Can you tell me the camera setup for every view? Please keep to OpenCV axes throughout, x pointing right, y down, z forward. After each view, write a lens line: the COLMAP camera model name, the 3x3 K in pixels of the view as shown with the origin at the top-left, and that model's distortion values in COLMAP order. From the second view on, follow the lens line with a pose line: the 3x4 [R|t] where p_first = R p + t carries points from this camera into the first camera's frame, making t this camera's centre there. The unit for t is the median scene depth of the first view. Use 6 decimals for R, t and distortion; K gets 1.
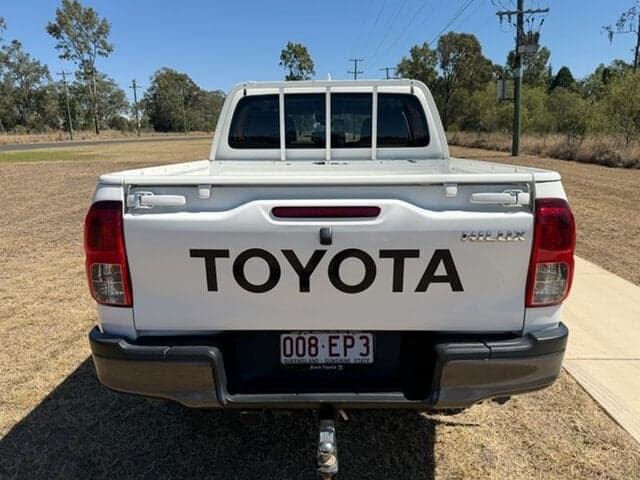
lens RADIAL K [[491.4, 0, 321.7], [0, 491.4, 243.7], [0, 0, 1]] dist [0.019280, -0.027081]
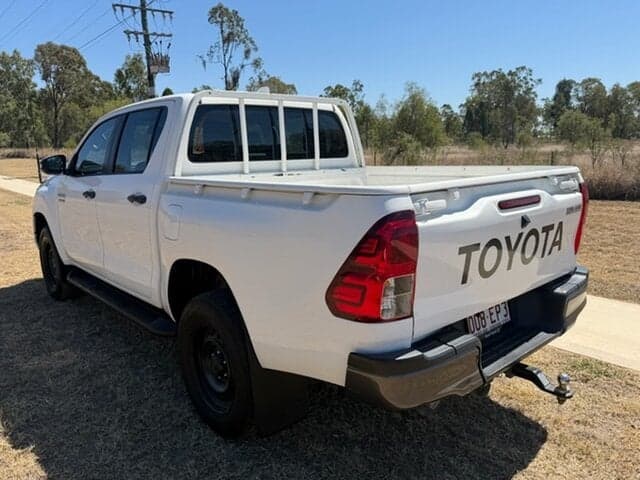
lens RADIAL K [[491.4, 0, 321.5], [0, 491.4, 239.3], [0, 0, 1]] dist [0.019280, -0.027081]
pose [[0.732761, -0.130424, 0.667870, -0.075894], [0.157999, 0.987248, 0.019444, -0.004715], [-0.661889, 0.091275, 0.744024, 0.024769]]
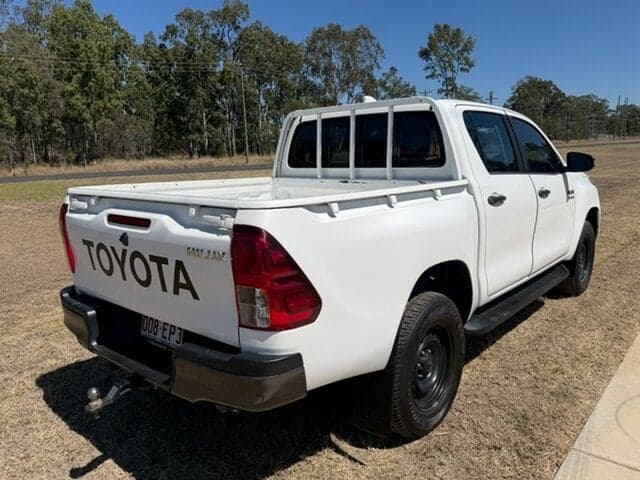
lens RADIAL K [[491.4, 0, 320.1], [0, 491.4, 246.7], [0, 0, 1]] dist [0.019280, -0.027081]
pose [[0.771995, 0.108896, -0.626231, 0.066950], [-0.118090, 0.992635, 0.027034, -0.005678], [0.624563, 0.053082, 0.779169, 0.018640]]
